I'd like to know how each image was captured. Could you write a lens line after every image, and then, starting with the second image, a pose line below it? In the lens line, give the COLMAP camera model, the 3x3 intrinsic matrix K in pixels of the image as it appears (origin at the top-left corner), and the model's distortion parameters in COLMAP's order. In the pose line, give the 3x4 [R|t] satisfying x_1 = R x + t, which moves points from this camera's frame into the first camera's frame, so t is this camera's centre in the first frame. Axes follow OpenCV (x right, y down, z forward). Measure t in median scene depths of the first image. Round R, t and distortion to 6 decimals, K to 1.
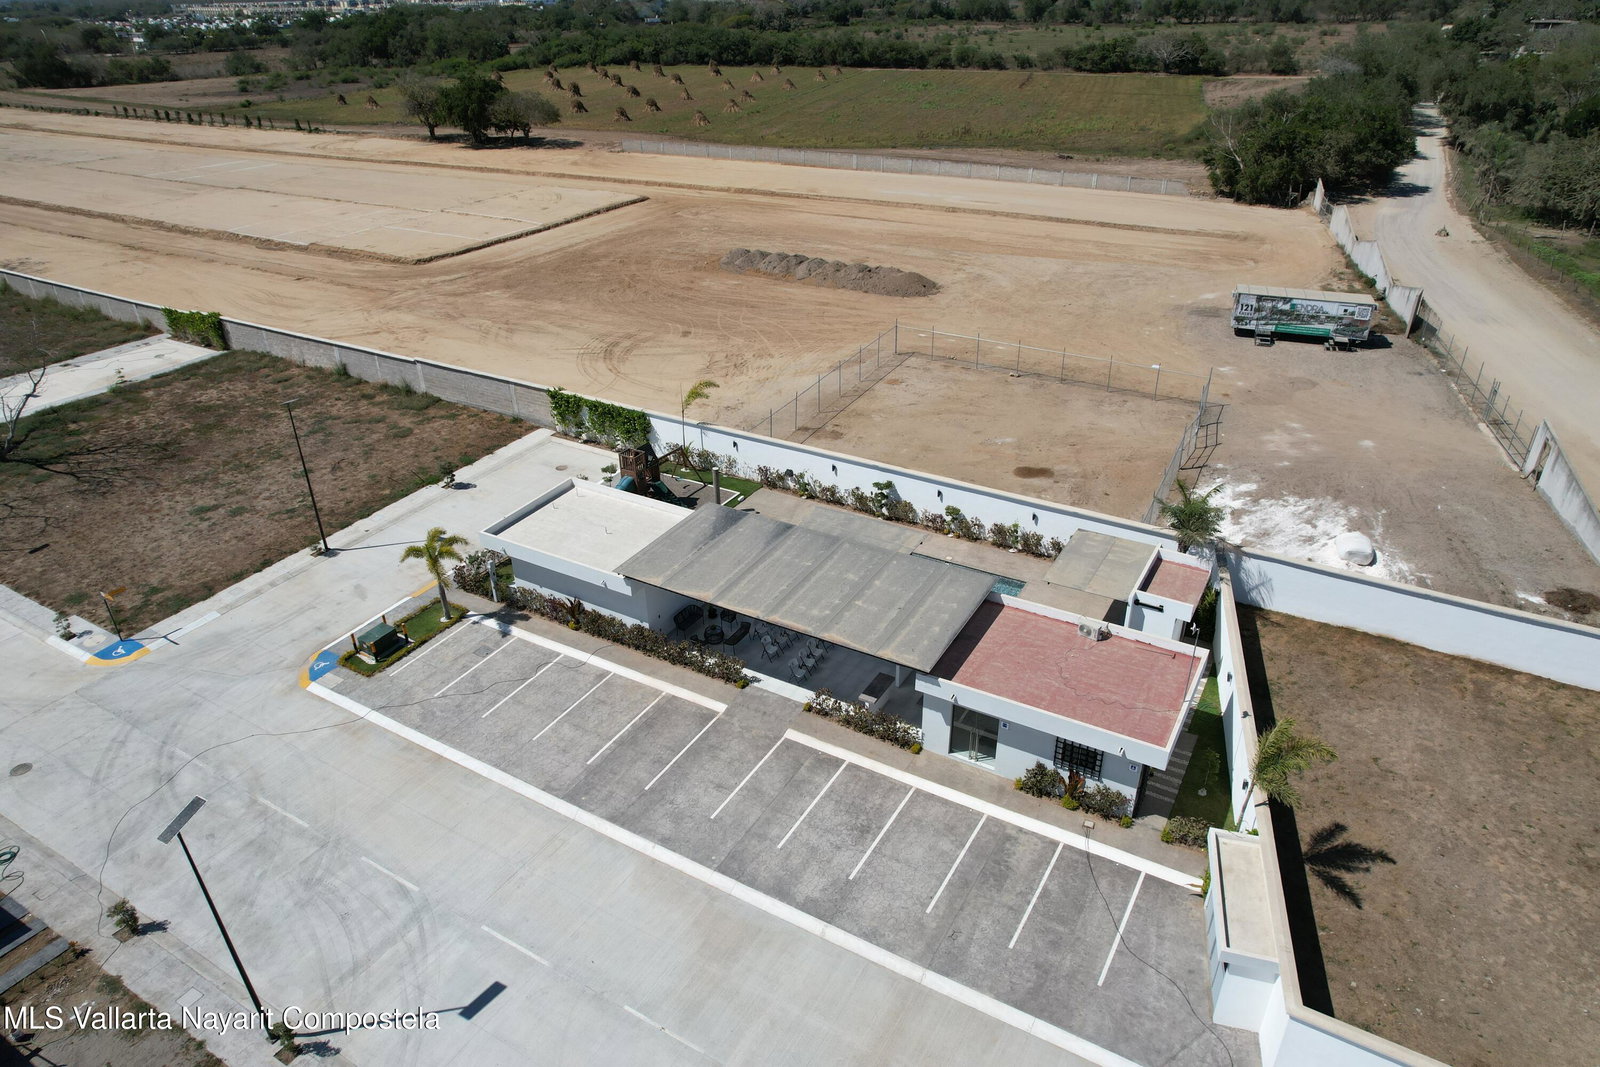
lens RADIAL K [[1024.4, 0, 800.0], [0, 1024.4, 533.5], [0, 0, 1]] dist [-0.073375, 0.064322]
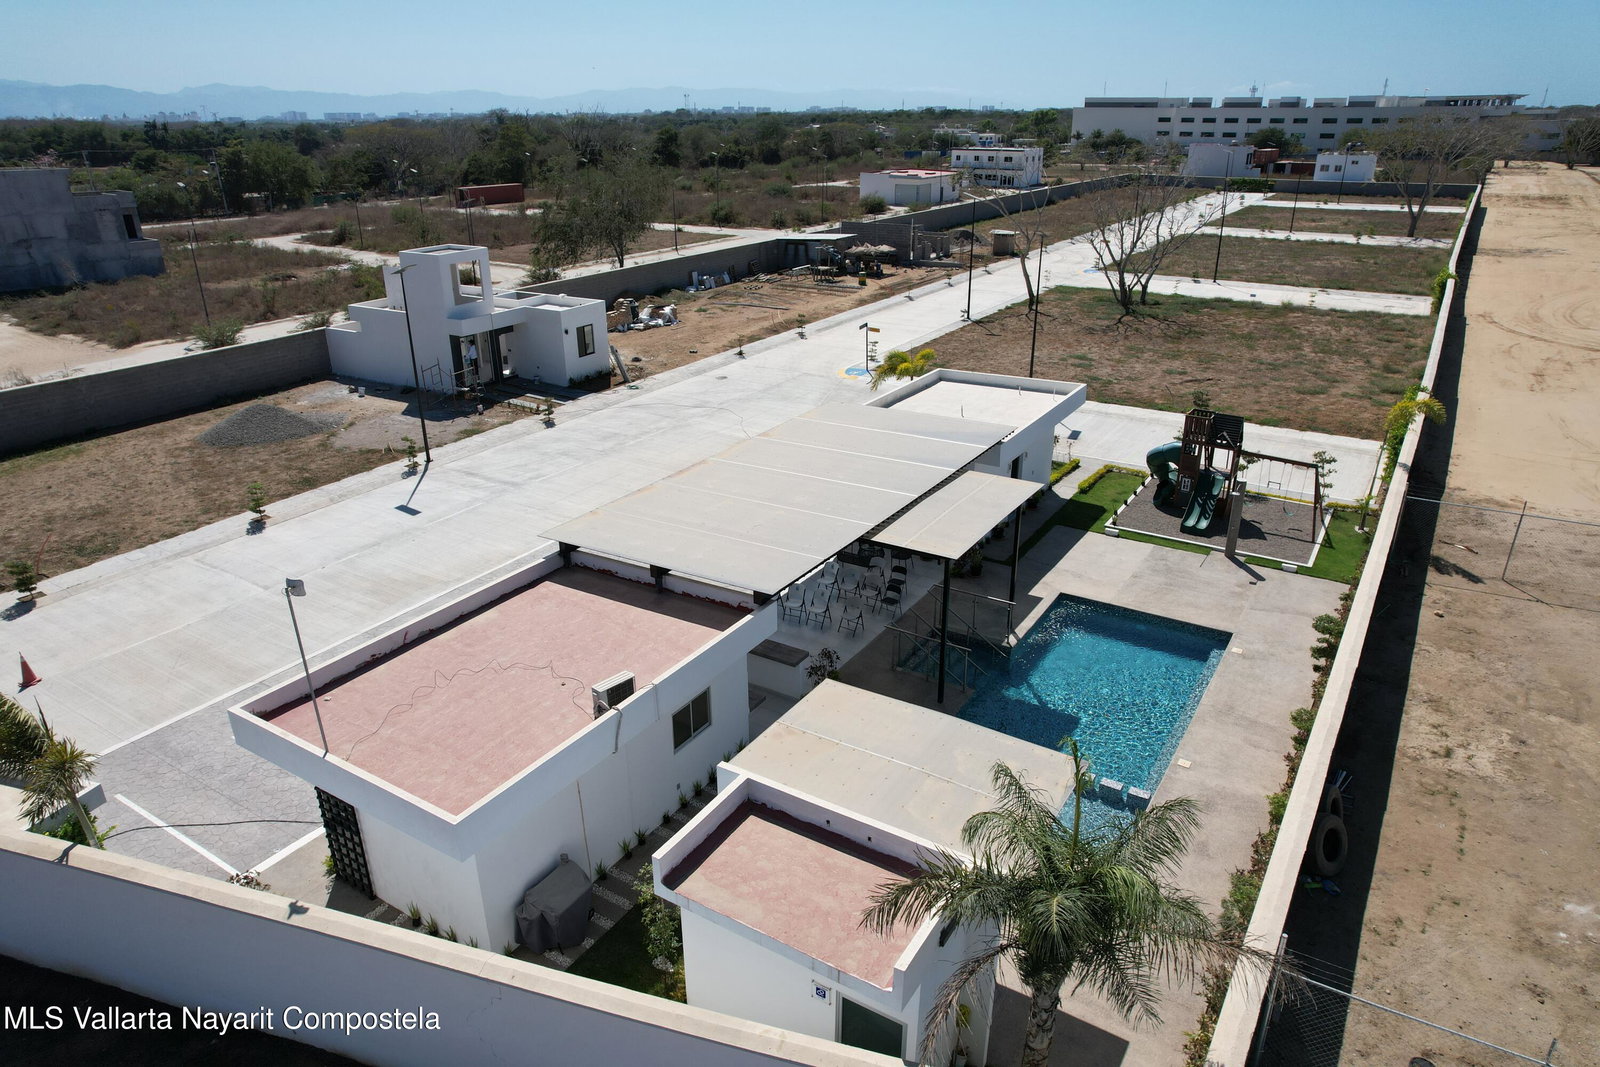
lens RADIAL K [[1024.4, 0, 800.0], [0, 1024.4, 533.5], [0, 0, 1]] dist [-0.073375, 0.064322]
pose [[-0.029152, 0.401789, -0.915268, 0.352751], [-0.475985, 0.799597, 0.366172, -0.095540], [0.878970, 0.446329, 0.167936, 0.486724]]
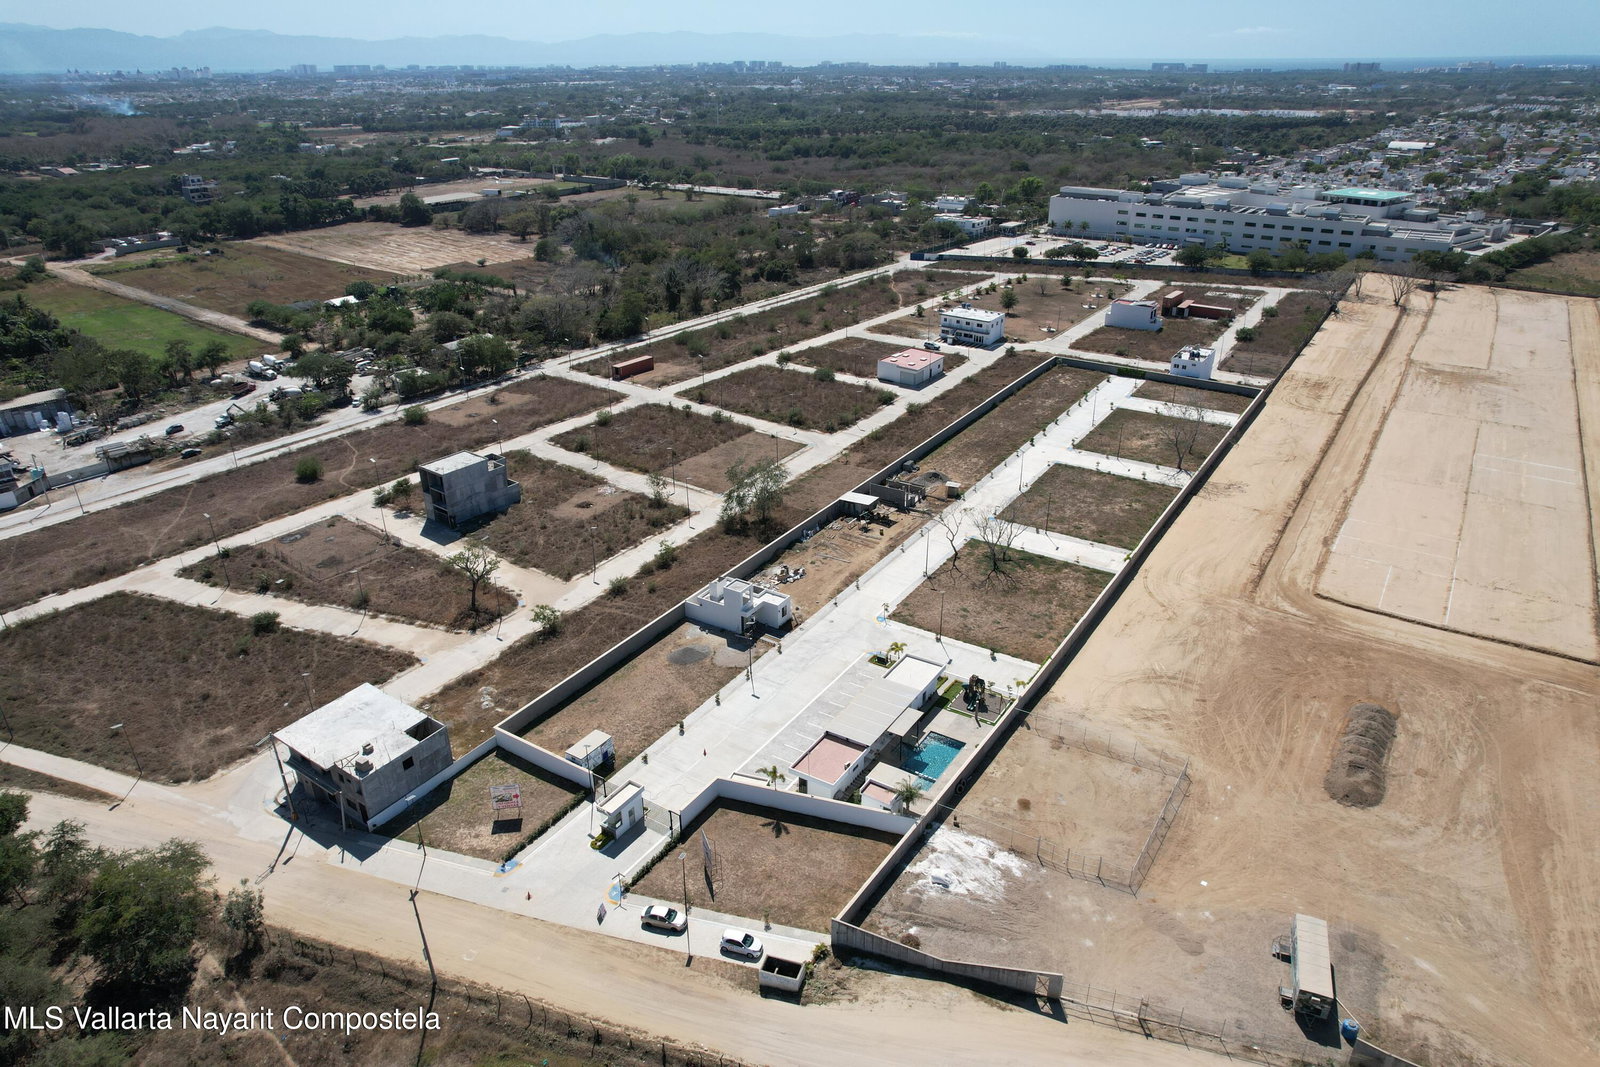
lens RADIAL K [[1024.4, 0, 800.0], [0, 1024.4, 533.5], [0, 0, 1]] dist [-0.073375, 0.064322]
pose [[-0.038398, 0.444839, -0.894787, 1.422739], [-0.476408, 0.778979, 0.407710, -0.856328], [0.878385, 0.441939, 0.182013, -0.013506]]
